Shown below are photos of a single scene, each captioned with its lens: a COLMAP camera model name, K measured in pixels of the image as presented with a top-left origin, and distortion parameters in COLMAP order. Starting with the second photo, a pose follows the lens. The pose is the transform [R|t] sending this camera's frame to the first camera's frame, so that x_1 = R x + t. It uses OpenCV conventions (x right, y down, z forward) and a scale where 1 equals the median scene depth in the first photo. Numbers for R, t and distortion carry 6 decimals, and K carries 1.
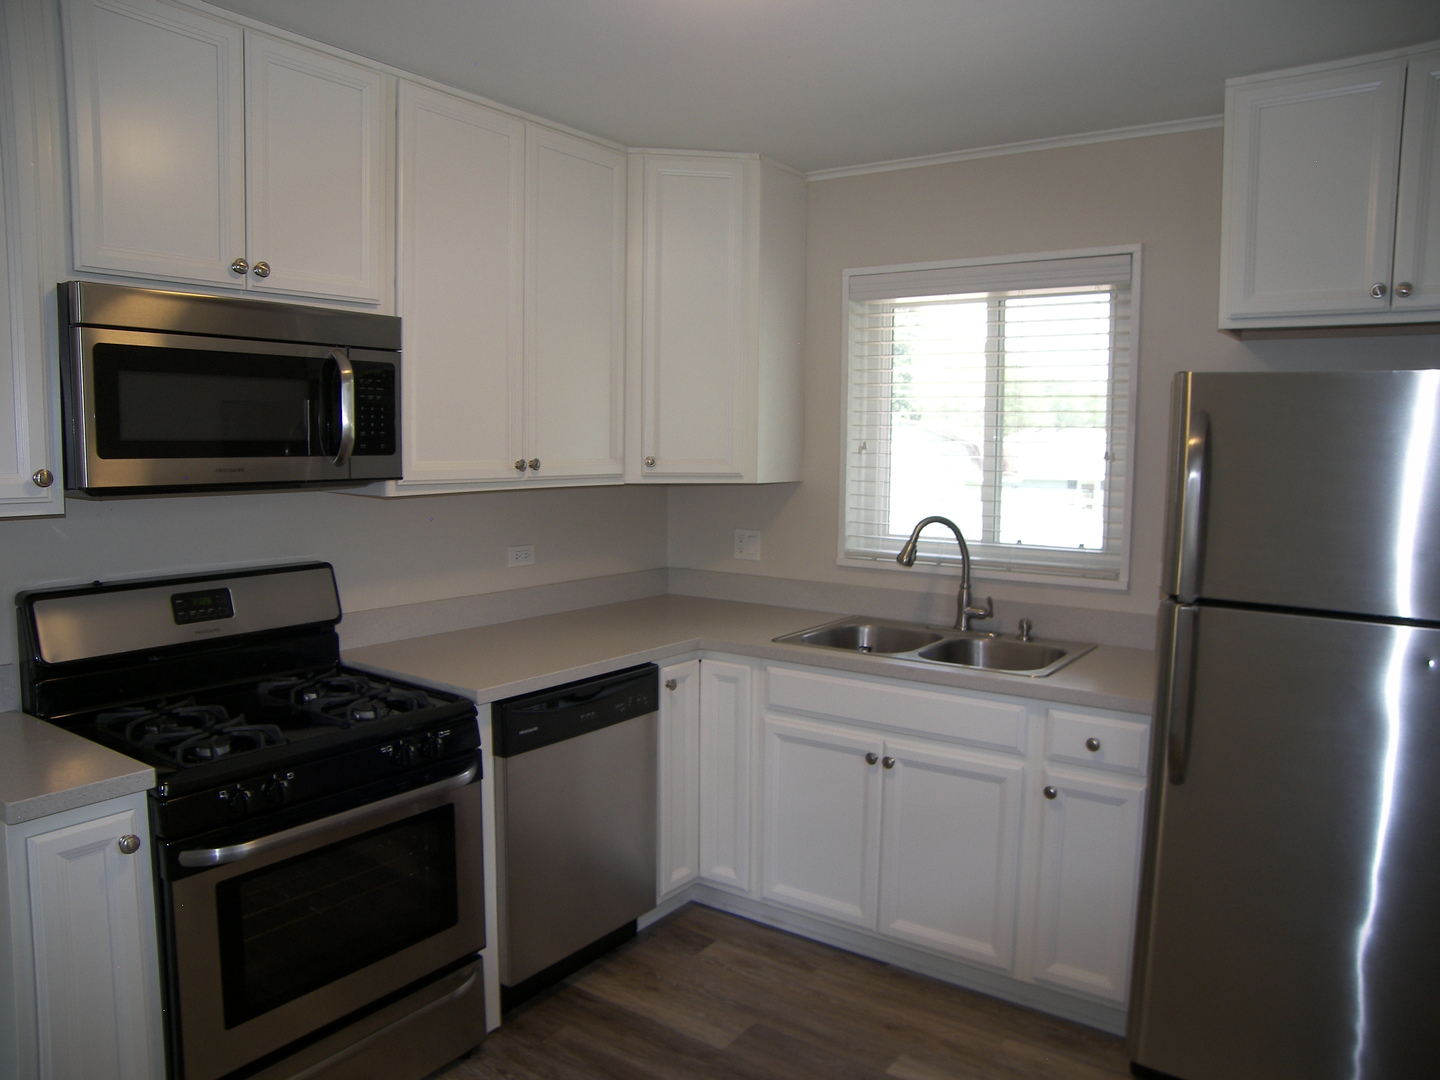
lens RADIAL K [[1012.6, 0, 720.0], [0, 1012.6, 540.0], [0, 0, 1]] dist [-0.173592, 0.137970]
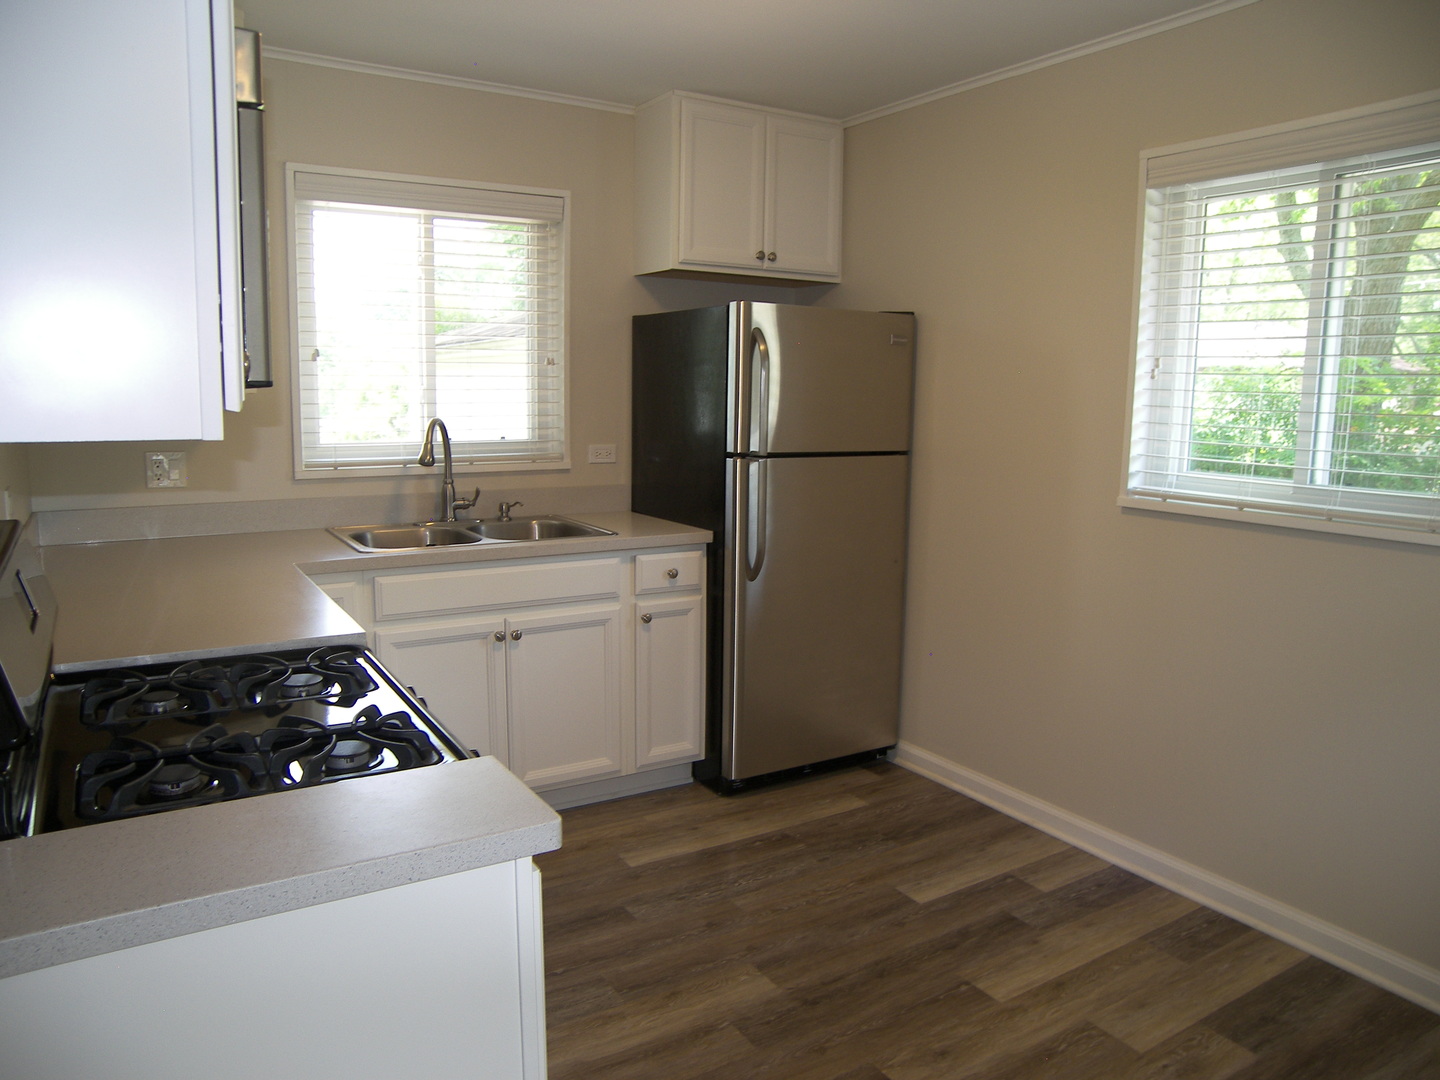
lens RADIAL K [[1012.6, 0, 720.0], [0, 1012.6, 540.0], [0, 0, 1]] dist [-0.173592, 0.137970]
pose [[0.385400, -0.149776, 0.910513, -0.673941], [0.070970, 0.988628, 0.132585, -0.014746], [-0.920017, 0.013521, 0.391646, 0.311448]]
